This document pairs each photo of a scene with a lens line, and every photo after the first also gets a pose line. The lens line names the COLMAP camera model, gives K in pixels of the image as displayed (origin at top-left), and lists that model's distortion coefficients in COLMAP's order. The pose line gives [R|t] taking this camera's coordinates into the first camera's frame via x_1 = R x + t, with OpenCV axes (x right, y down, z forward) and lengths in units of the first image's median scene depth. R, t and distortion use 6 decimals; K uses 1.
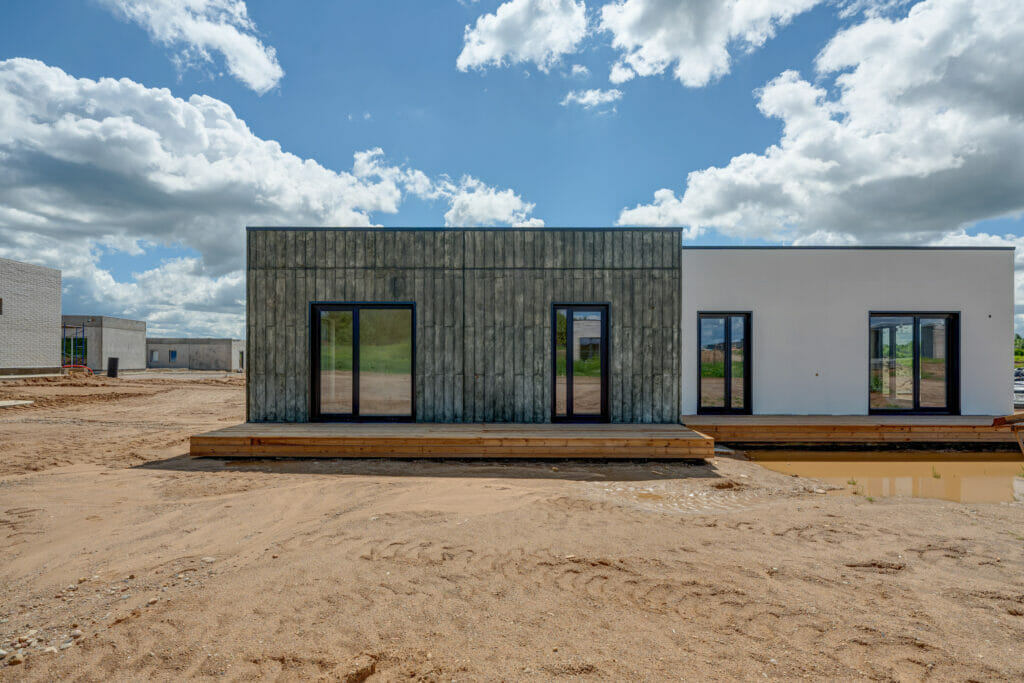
lens RADIAL K [[522.0, 0, 514.7], [0, 522.0, 362.6], [0, 0, 1]] dist [-0.004070, 0.001436]
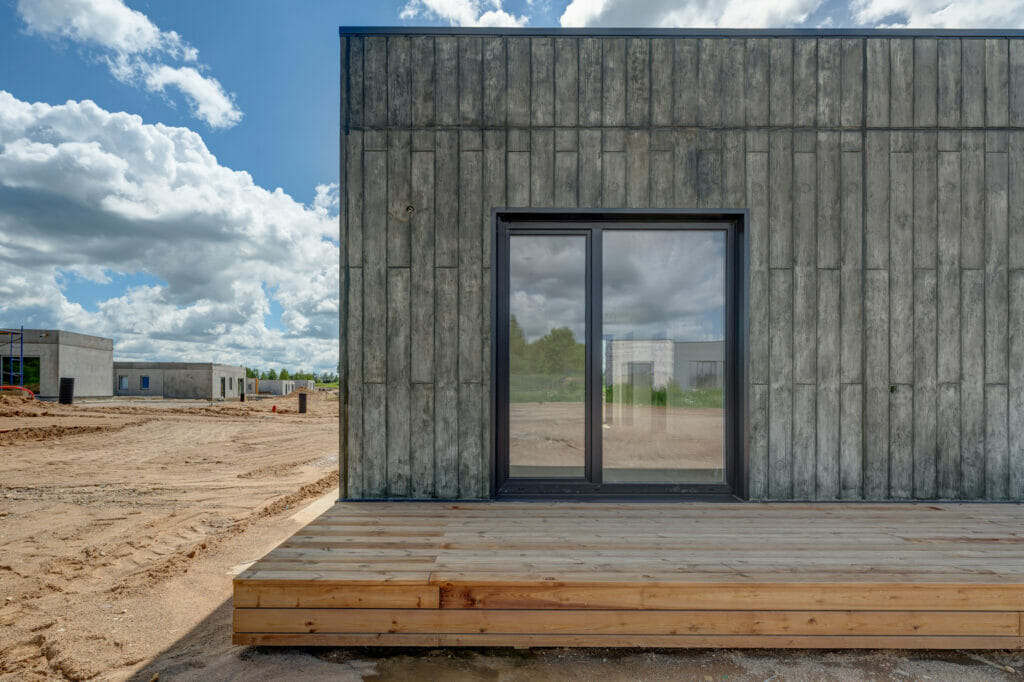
lens RADIAL K [[522.0, 0, 481.1], [0, 522.0, 394.7], [0, 0, 1]] dist [-0.004070, 0.001436]
pose [[0.999995, -0.000225, -0.003111, -0.400637], [0.000230, 0.999999, 0.001507, 0.030119], [0.003111, -0.001507, 0.999994, 0.585359]]
